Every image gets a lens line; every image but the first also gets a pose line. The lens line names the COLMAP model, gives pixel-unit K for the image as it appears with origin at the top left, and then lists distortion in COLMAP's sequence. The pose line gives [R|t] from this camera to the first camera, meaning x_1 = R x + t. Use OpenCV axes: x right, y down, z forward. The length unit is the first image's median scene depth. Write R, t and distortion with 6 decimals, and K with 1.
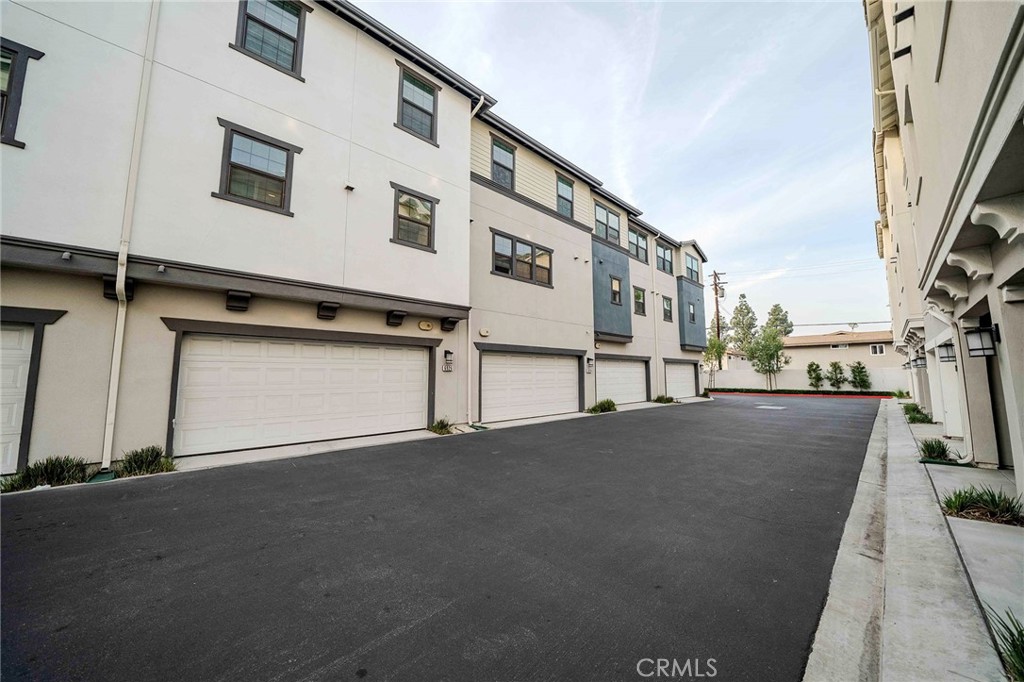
lens RADIAL K [[350.6, 0, 512.0], [0, 350.6, 341.0], [0, 0, 1]] dist [-0.011209, 0.000031]
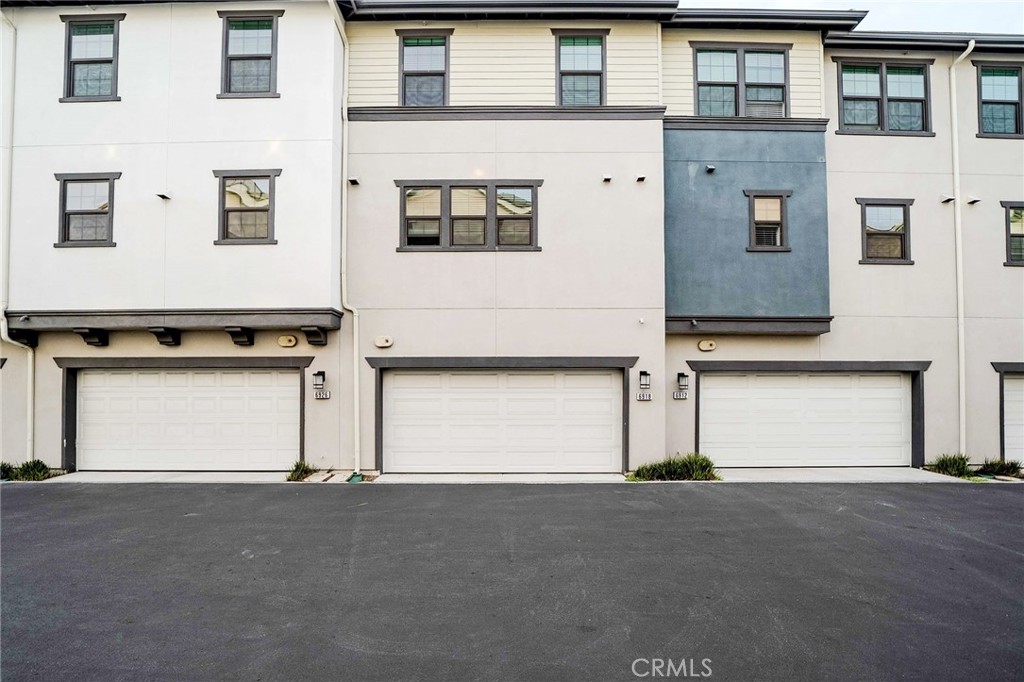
lens RADIAL K [[406.4, 0, 511.8], [0, 406.4, 400.3], [0, 0, 1]] dist [-0.016985, 0.000197]
pose [[0.737578, -0.003098, -0.675255, 0.553596], [0.063395, 0.995890, 0.064677, 0.046351], [0.672280, -0.090513, 0.734743, 0.501887]]
